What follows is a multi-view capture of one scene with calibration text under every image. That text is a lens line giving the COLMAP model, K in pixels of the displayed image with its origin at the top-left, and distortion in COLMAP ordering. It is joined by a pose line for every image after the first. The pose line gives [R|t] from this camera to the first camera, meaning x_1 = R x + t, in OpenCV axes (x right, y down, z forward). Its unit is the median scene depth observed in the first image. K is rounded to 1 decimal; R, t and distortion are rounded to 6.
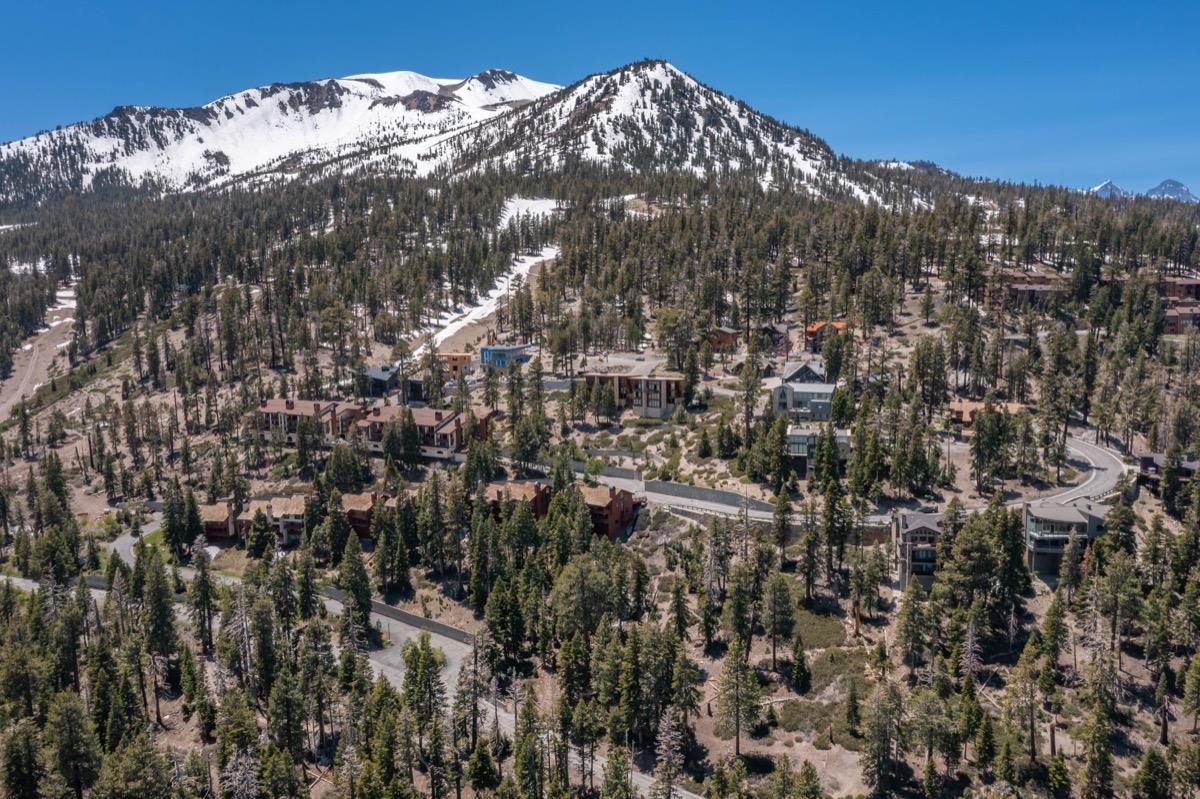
lens RADIAL K [[948.6, 0, 608.3], [0, 948.6, 420.8], [0, 0, 1]] dist [0.012730, 0.020270]
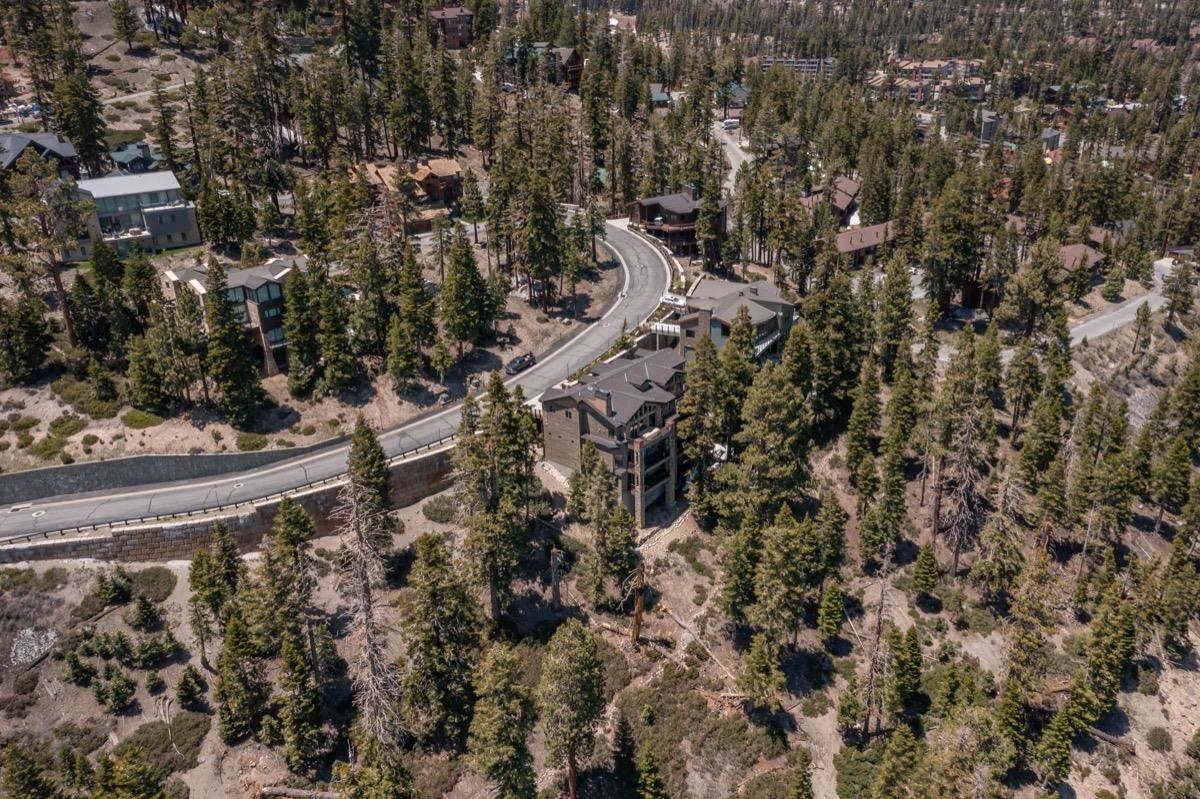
lens RADIAL K [[948.6, 0, 594.9], [0, 948.6, 407.0], [0, 0, 1]] dist [0.012730, 0.020270]
pose [[0.529364, -0.343395, 0.775792, -0.033135], [0.153093, 0.938077, 0.310765, -0.018514], [-0.834468, -0.045739, 0.549155, 0.227082]]
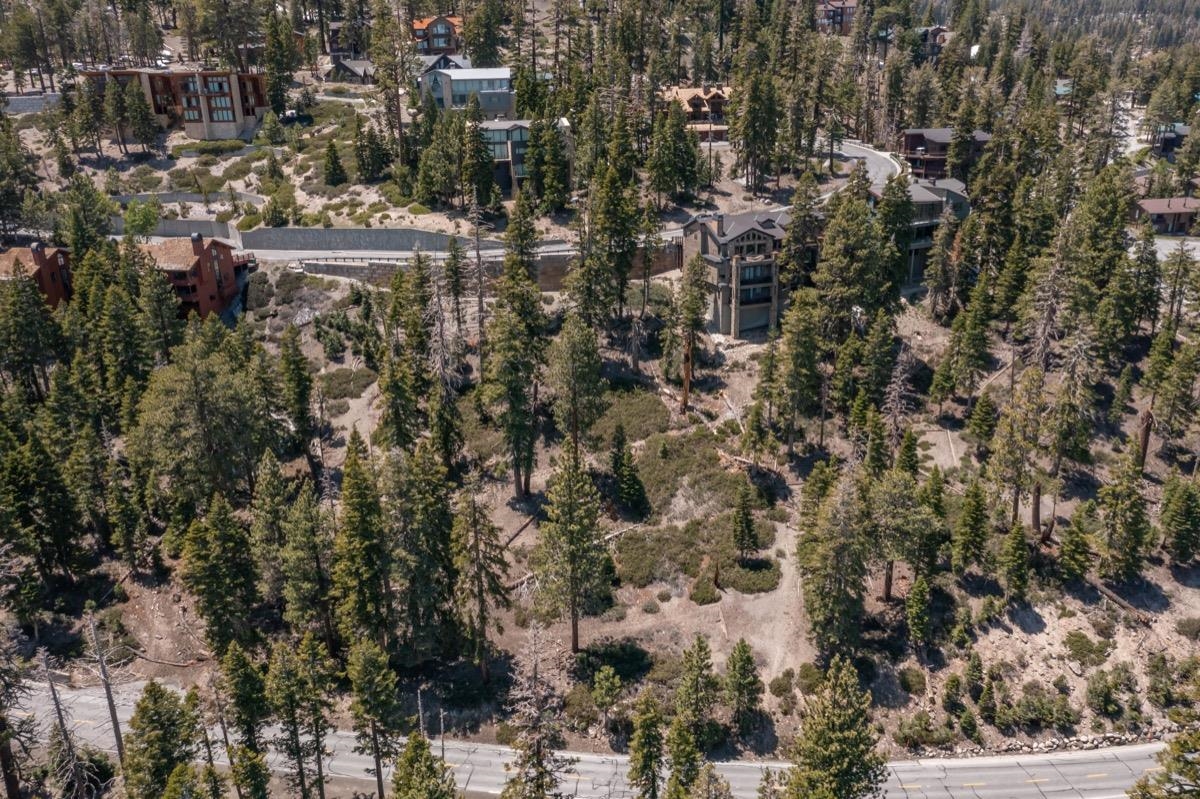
lens RADIAL K [[948.6, 0, 595.2], [0, 948.6, 402.9], [0, 0, 1]] dist [0.012730, 0.020270]
pose [[0.880229, -0.162924, 0.445705, -0.020915], [0.080358, 0.976827, 0.198371, 0.028364], [-0.467696, -0.138796, 0.872924, 0.148091]]
